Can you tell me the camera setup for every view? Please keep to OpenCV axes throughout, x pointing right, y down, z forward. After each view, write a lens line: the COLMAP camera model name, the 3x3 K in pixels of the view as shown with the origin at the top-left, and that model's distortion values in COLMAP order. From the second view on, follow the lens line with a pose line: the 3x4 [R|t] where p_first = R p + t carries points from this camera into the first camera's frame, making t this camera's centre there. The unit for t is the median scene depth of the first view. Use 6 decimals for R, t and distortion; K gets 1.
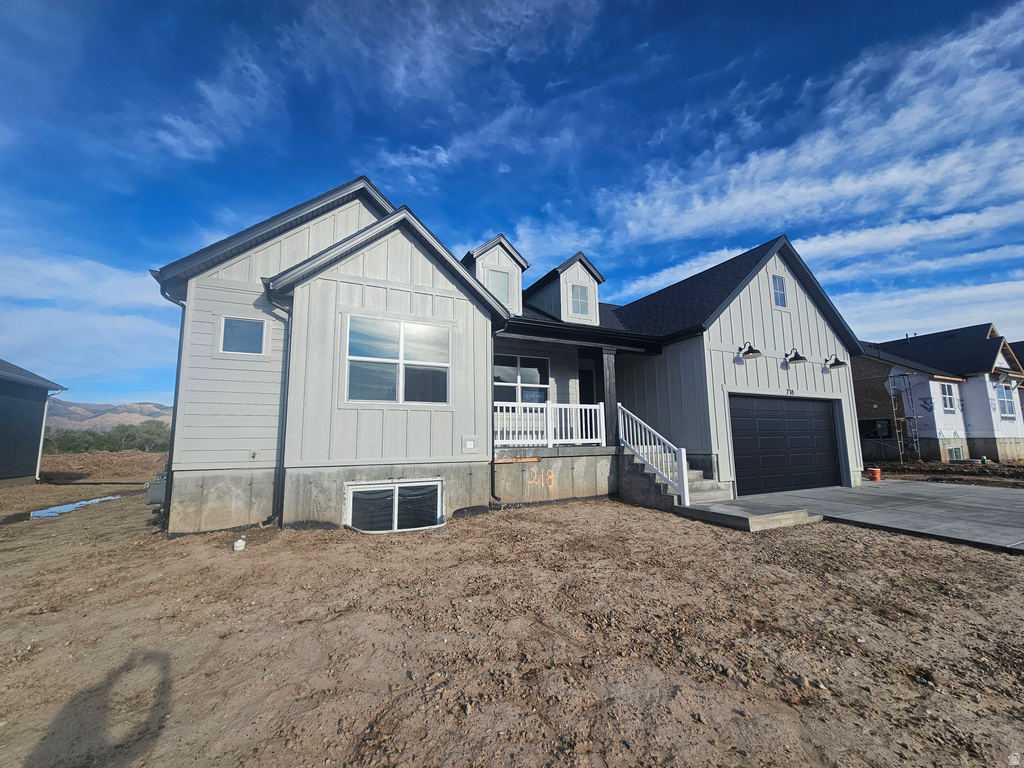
lens RADIAL K [[424.5, 0, 505.7], [0, 424.5, 375.8], [0, 0, 1]] dist [-0.000175, 0.000066]
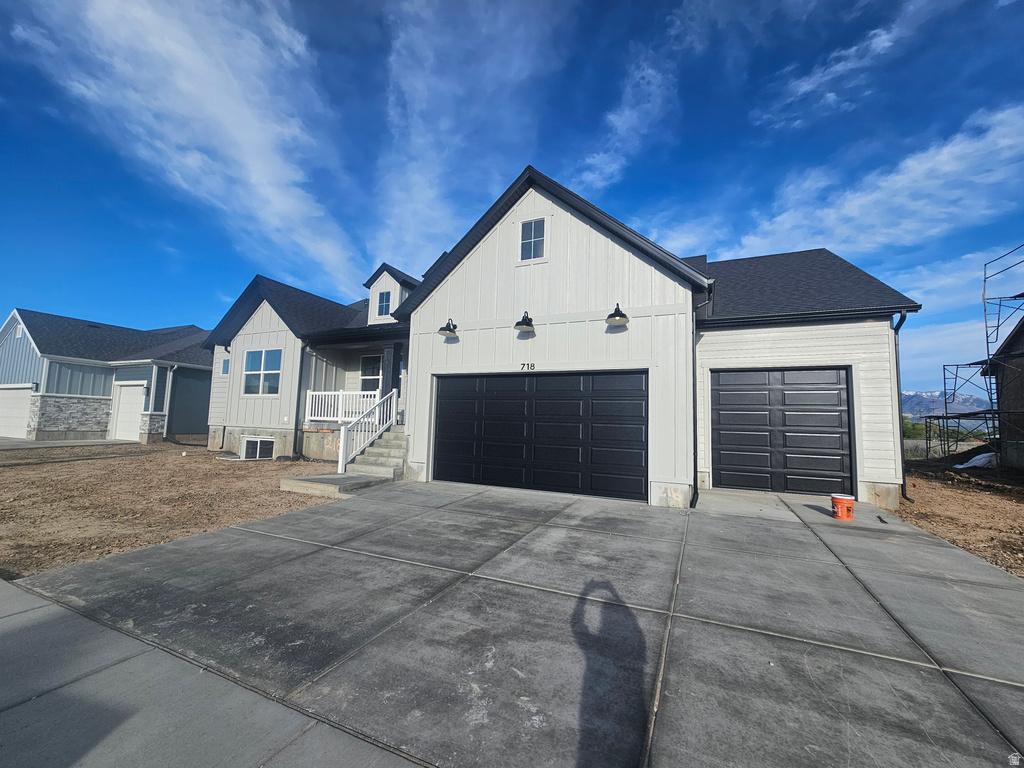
lens RADIAL K [[431.2, 0, 510.2], [0, 431.2, 389.9], [0, 0, 1]] dist [0.001258, -0.000176]
pose [[0.617662, -0.031444, -0.785815, 1.199244], [0.084329, 0.996088, 0.026425, 0.053998], [0.781910, -0.082588, 0.617897, 0.444589]]
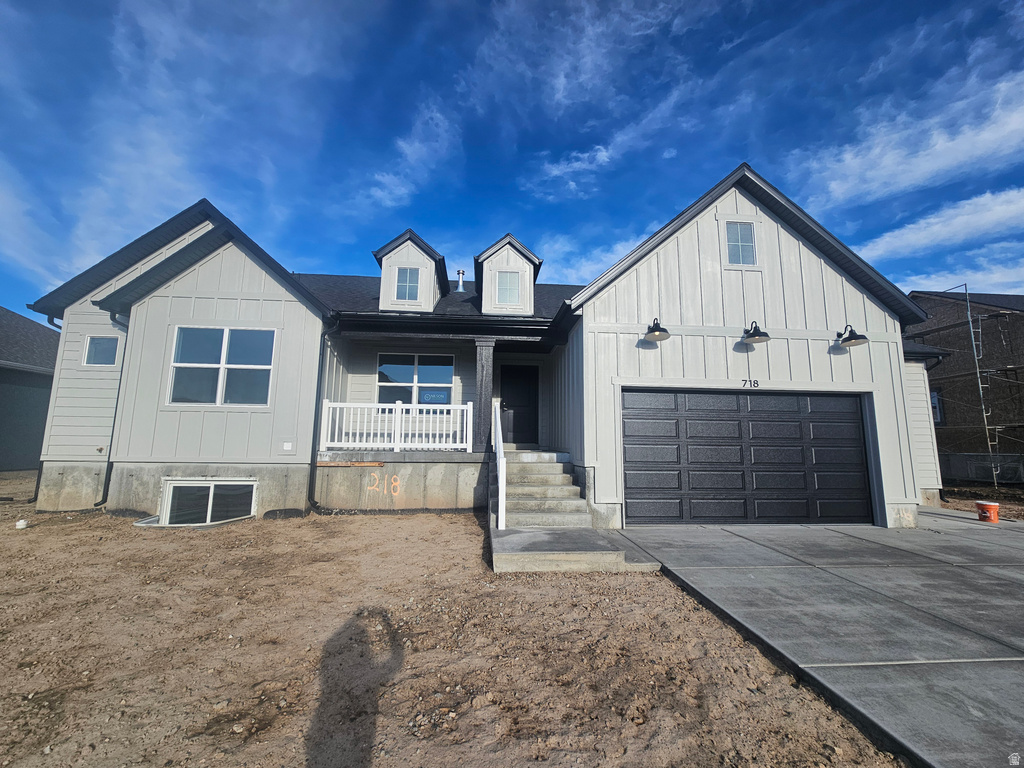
lens RADIAL K [[420.7, 0, 514.5], [0, 420.7, 385.9], [0, 0, 1]] dist [-0.002534, -0.000877]
pose [[0.927766, -0.028597, -0.372064, 0.559659], [0.035467, 0.999303, 0.011633, 0.020612], [0.371472, -0.023989, 0.928134, 0.208953]]
